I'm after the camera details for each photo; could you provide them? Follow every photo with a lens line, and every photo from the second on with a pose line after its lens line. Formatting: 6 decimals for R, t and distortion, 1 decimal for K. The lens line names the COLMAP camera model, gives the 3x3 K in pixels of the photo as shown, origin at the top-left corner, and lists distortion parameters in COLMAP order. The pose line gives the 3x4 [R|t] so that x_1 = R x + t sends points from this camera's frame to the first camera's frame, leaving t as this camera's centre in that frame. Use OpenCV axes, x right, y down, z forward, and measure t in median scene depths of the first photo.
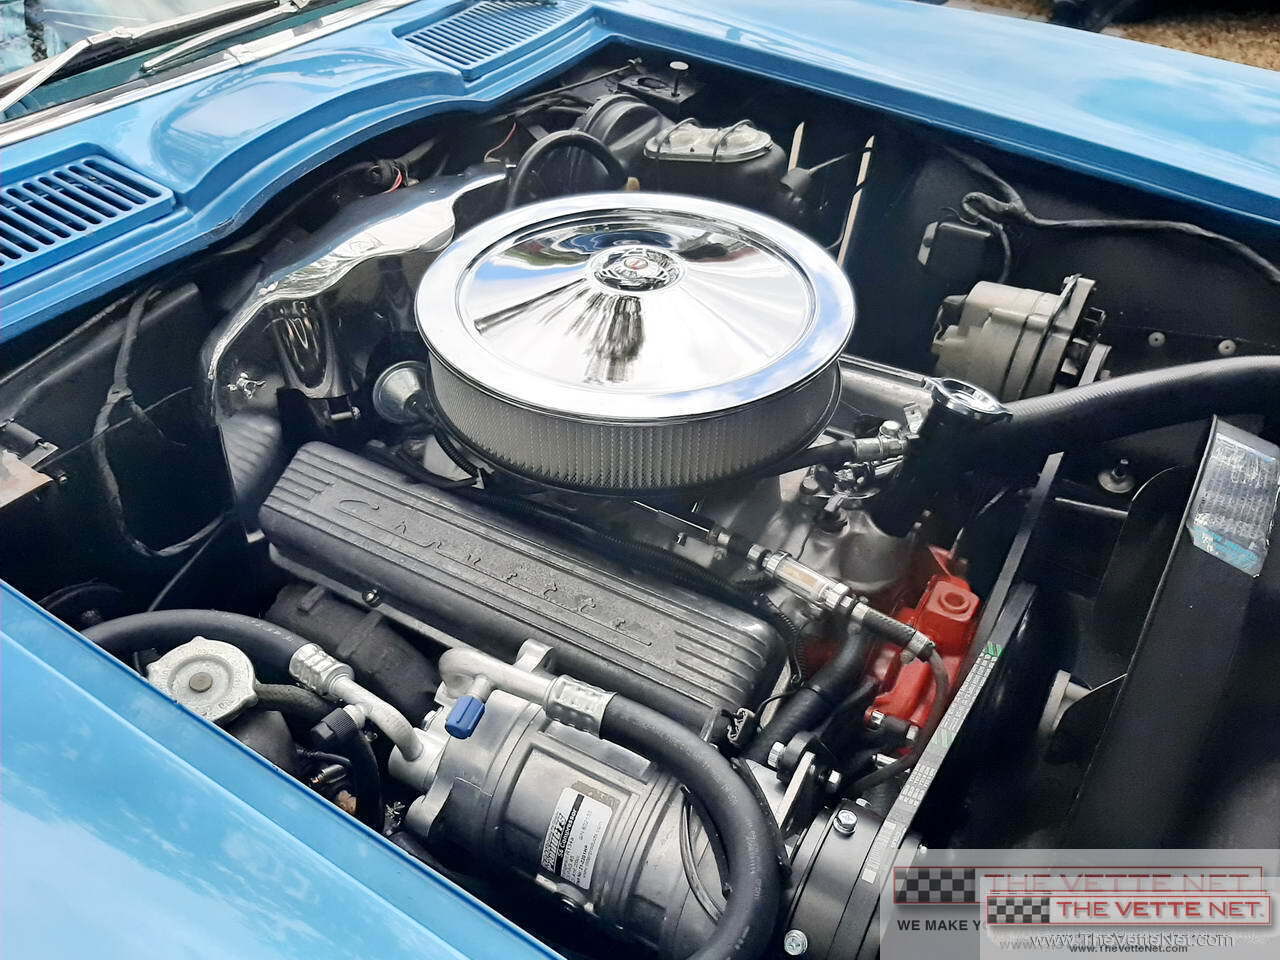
lens RADIAL K [[979.5, 0, 639.3], [0, 979.5, 480.2], [0, 0, 1]] dist [-0.063964, -0.009989]
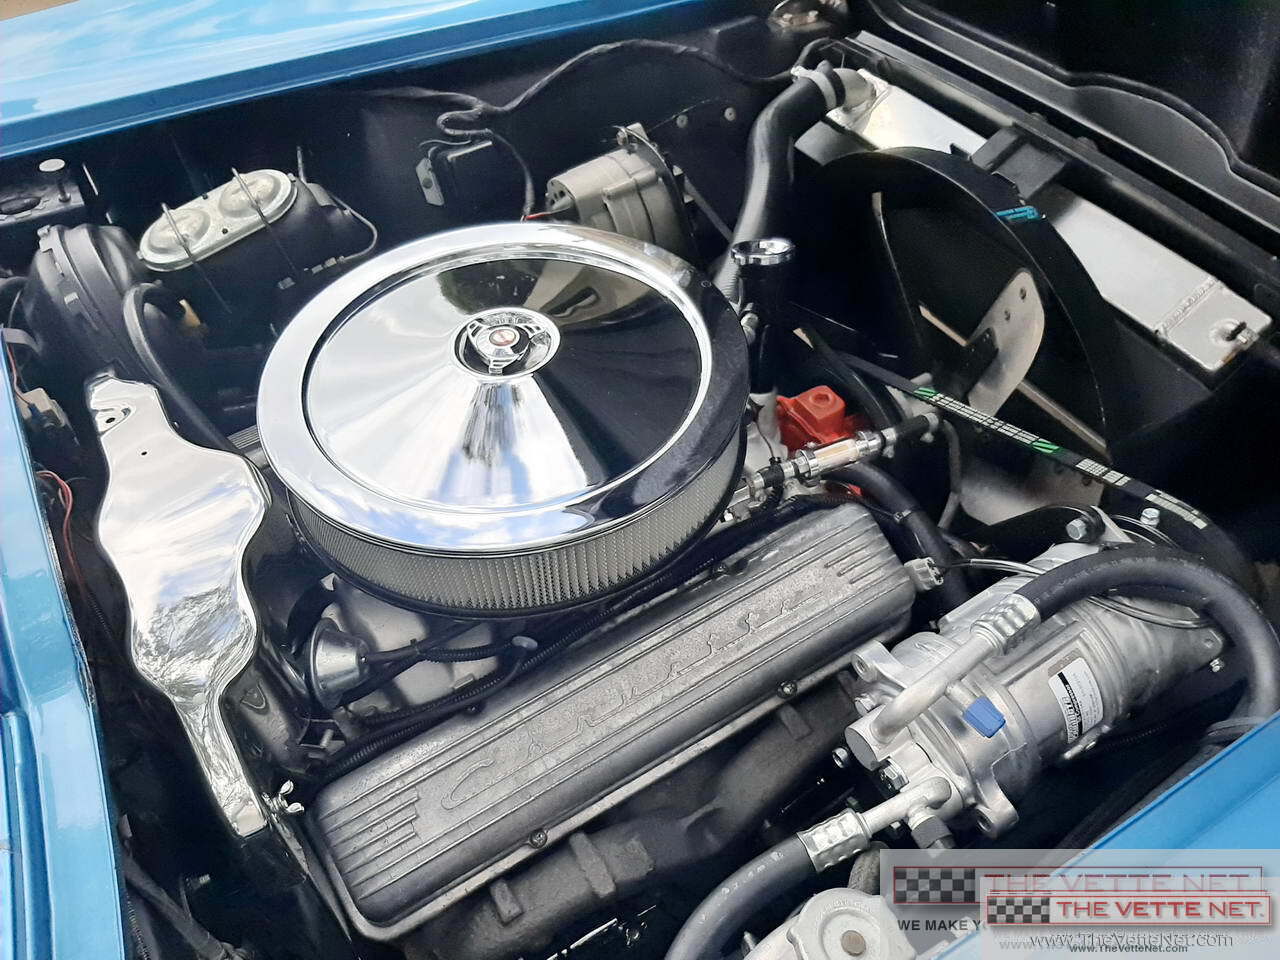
lens RADIAL K [[979.5, 0, 639.0], [0, 979.5, 481.1], [0, 0, 1]] dist [-0.063964, -0.009989]
pose [[0.486004, -0.668446, 0.563009, -0.384608], [0.604169, 0.722453, 0.336216, -0.253590], [-0.631490, 0.176751, 0.754970, 0.203333]]
